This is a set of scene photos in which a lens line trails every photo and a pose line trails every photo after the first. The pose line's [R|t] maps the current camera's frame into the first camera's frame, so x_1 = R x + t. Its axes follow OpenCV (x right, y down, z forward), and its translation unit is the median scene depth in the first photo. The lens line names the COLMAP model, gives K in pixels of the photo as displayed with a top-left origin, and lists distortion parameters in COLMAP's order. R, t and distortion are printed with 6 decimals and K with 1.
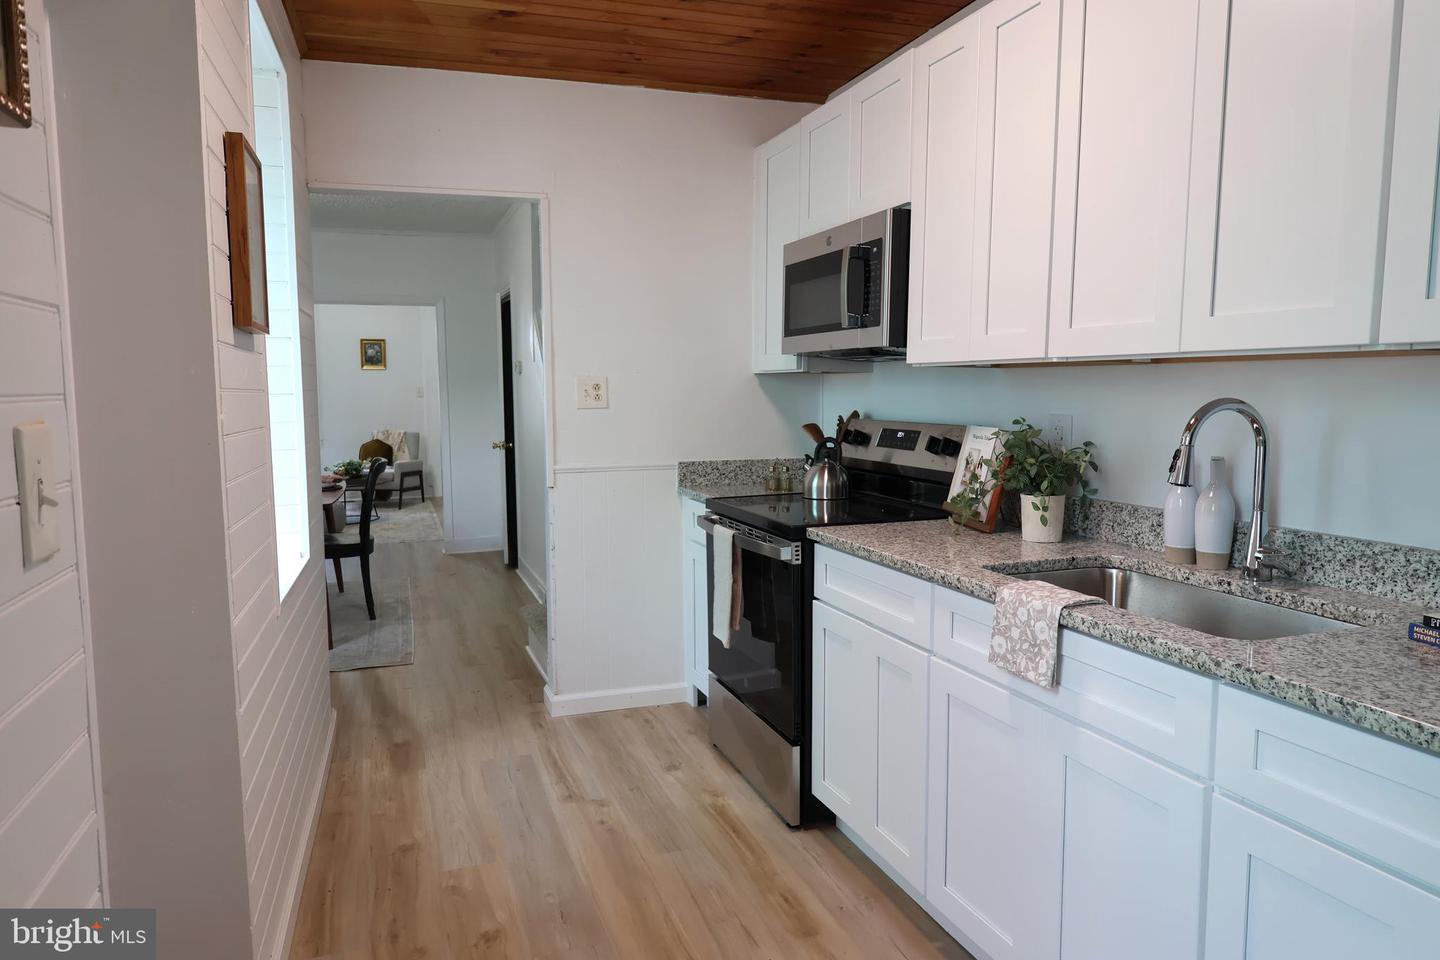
lens RADIAL K [[952.4, 0, 726.0], [0, 952.4, 481.6], [0, 0, 1]] dist [0.006473, -0.005901]
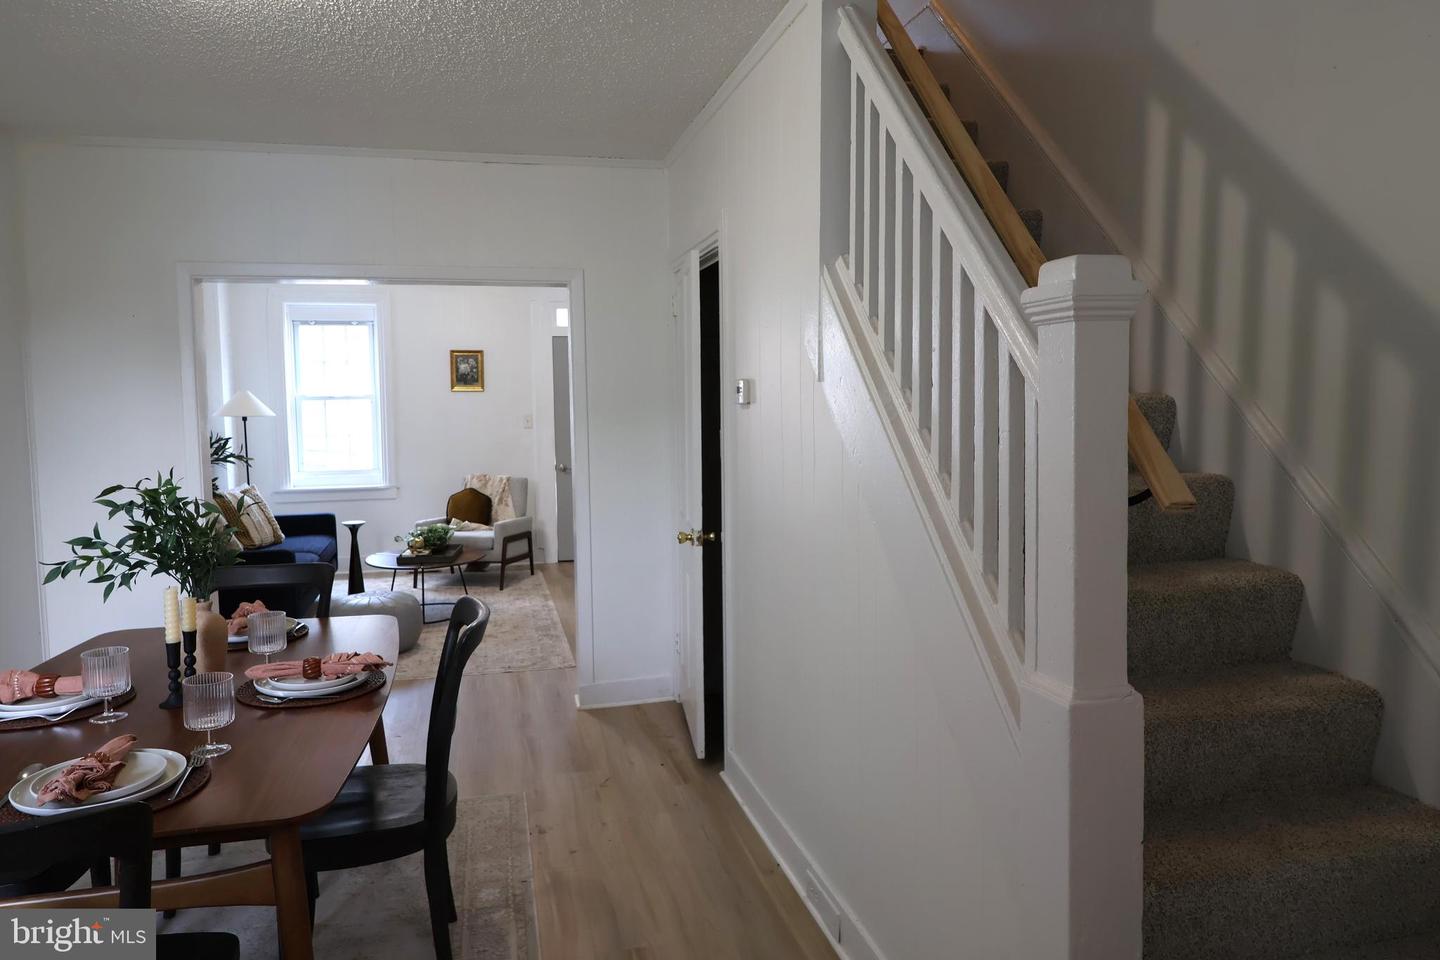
lens RADIAL K [[952.4, 0, 716.2], [0, 952.4, 477.4], [0, 0, 1]] dist [0.006473, -0.005901]
pose [[0.994939, 0.002408, -0.100451, -0.110127], [-0.004446, 0.999789, -0.020070, -0.039225], [0.100382, 0.020415, 0.994740, 0.304198]]
